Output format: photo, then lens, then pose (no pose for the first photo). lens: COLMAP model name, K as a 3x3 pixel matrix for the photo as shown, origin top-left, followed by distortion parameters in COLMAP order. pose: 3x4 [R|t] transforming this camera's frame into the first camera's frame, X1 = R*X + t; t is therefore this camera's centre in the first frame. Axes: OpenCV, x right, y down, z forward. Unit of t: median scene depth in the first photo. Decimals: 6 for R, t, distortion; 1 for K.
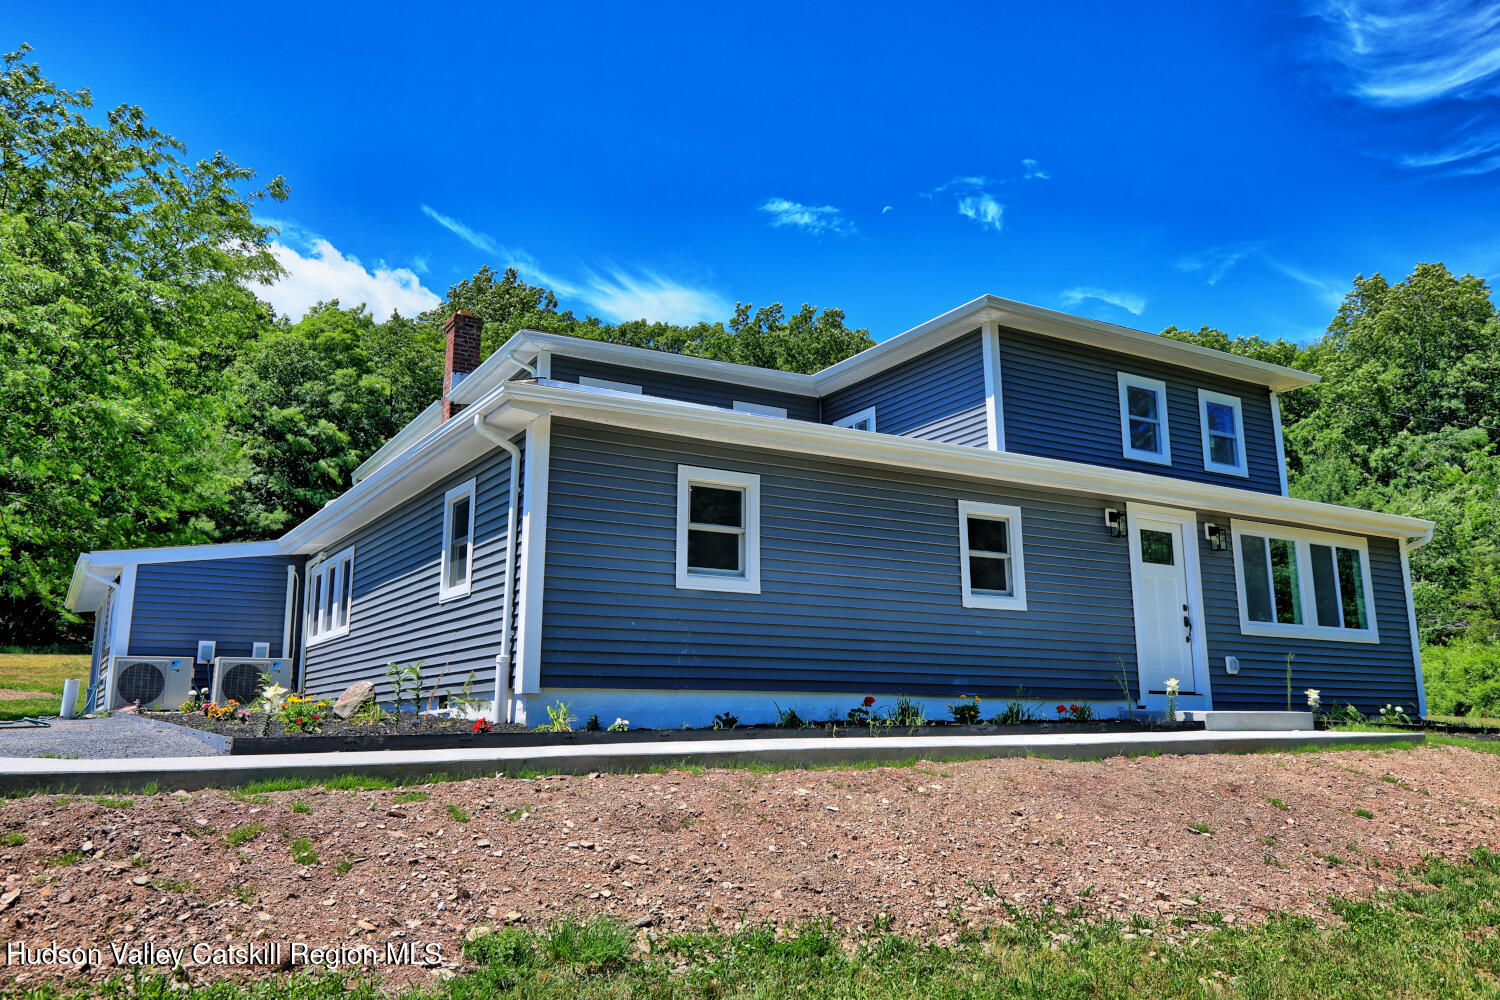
lens RADIAL K [[1186.3, 0, 708.2], [0, 1186.3, 505.4], [0, 0, 1]] dist [0.000446, -0.006667]
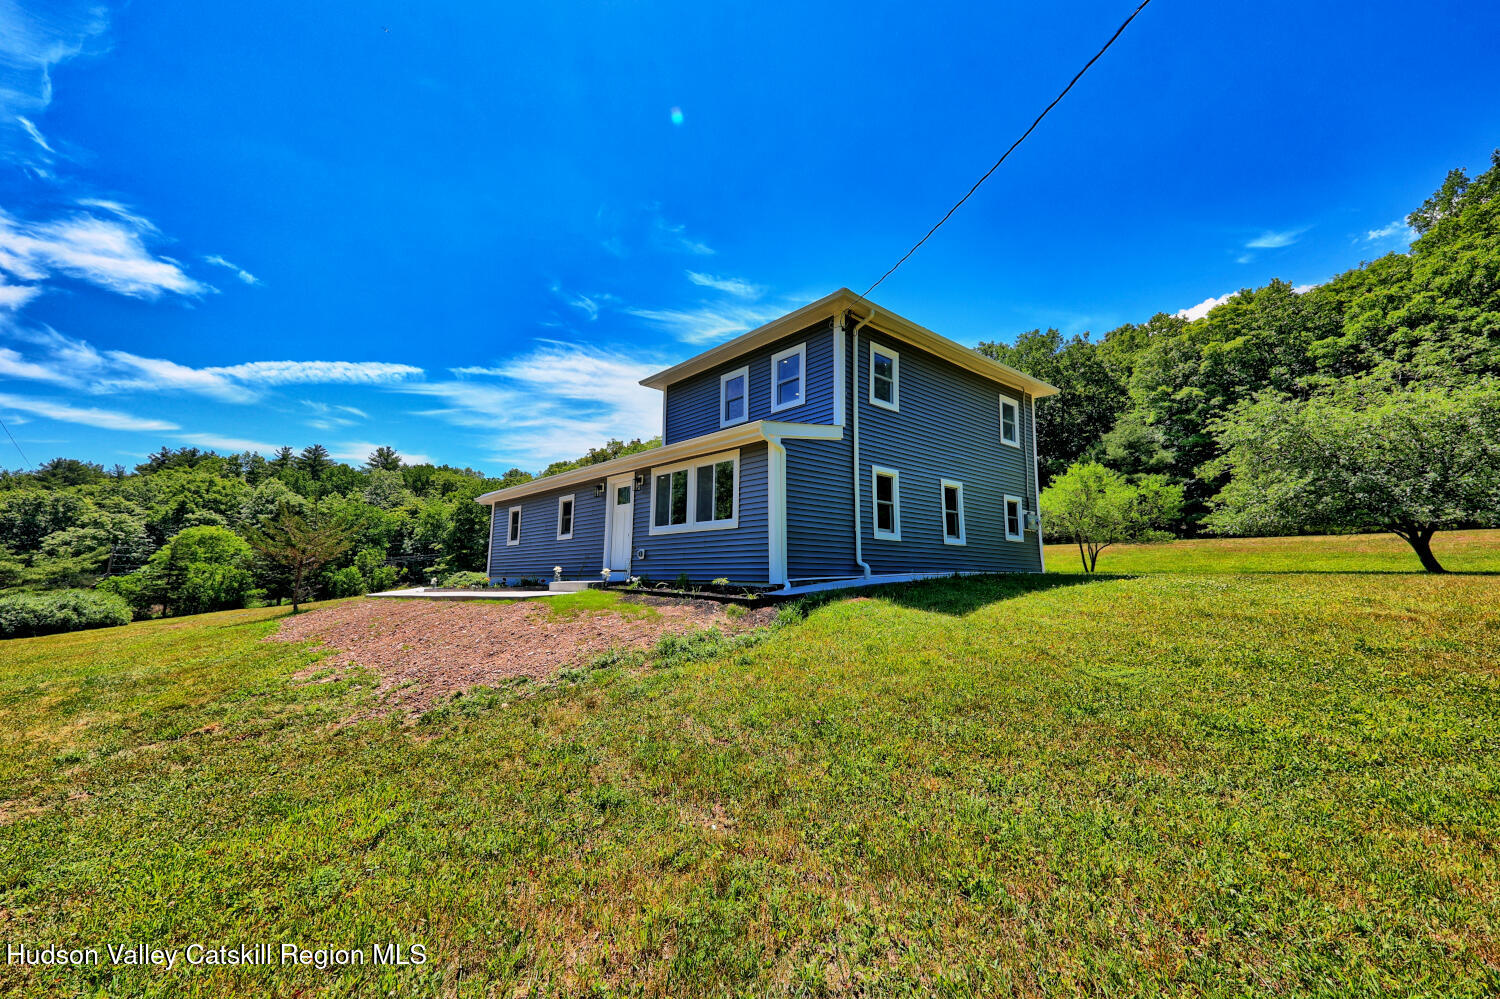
lens RADIAL K [[594.6, 0, 743.1], [0, 594.6, 498.8], [0, 0, 1]] dist [0.175138, -0.000003]
pose [[0.197374, -0.119853, -0.972974, 1.265037], [0.178637, 0.980279, -0.084515, 0.146680], [0.963915, -0.157128, 0.214891, 0.905129]]
